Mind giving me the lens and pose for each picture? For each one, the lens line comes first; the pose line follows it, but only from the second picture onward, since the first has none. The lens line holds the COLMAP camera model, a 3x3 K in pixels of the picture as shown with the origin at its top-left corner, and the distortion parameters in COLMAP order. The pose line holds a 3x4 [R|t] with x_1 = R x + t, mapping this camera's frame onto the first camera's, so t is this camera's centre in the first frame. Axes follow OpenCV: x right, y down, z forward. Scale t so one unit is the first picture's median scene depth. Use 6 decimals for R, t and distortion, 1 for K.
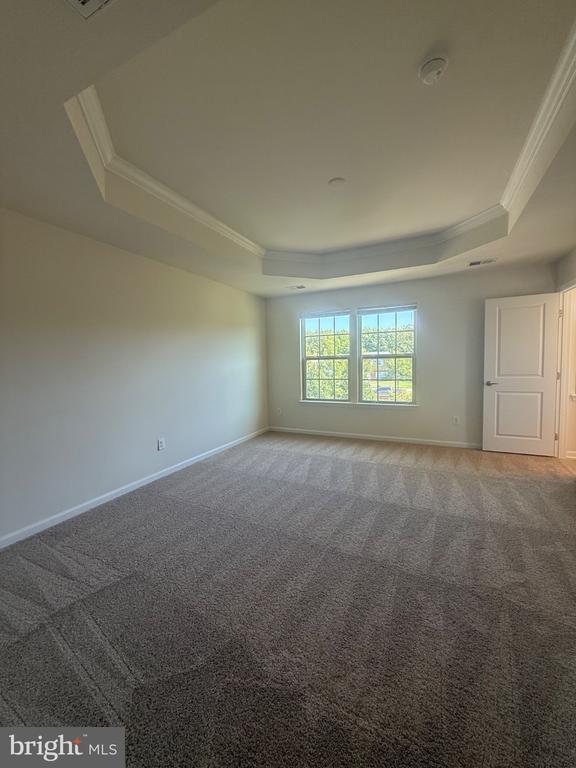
lens RADIAL K [[304.8, 0, 287.2], [0, 304.8, 378.9], [0, 0, 1]] dist [-0.006891, 0.000713]
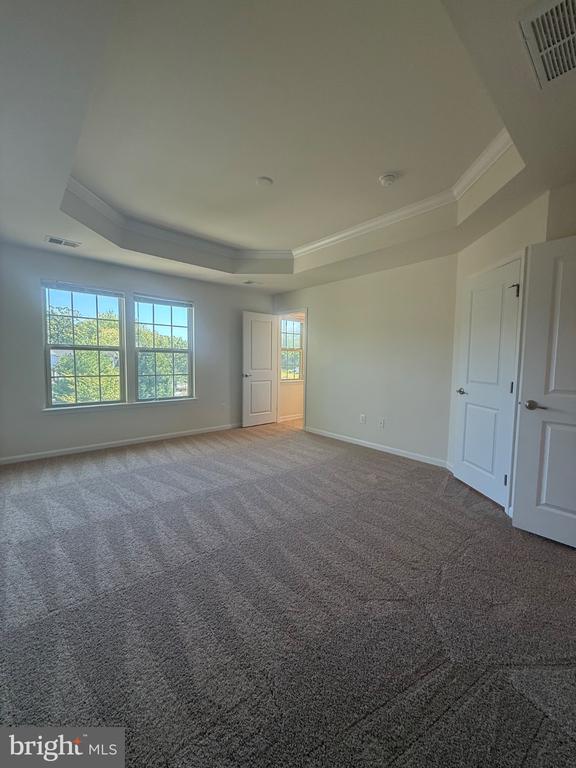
lens RADIAL K [[304.8, 0, 286.9], [0, 304.8, 385.9], [0, 0, 1]] dist [-0.006891, 0.000713]
pose [[0.386509, -0.053724, 0.920720, -0.466602], [0.023745, 0.998551, 0.048297, -0.000278], [-0.921980, 0.003195, 0.387225, 0.310381]]
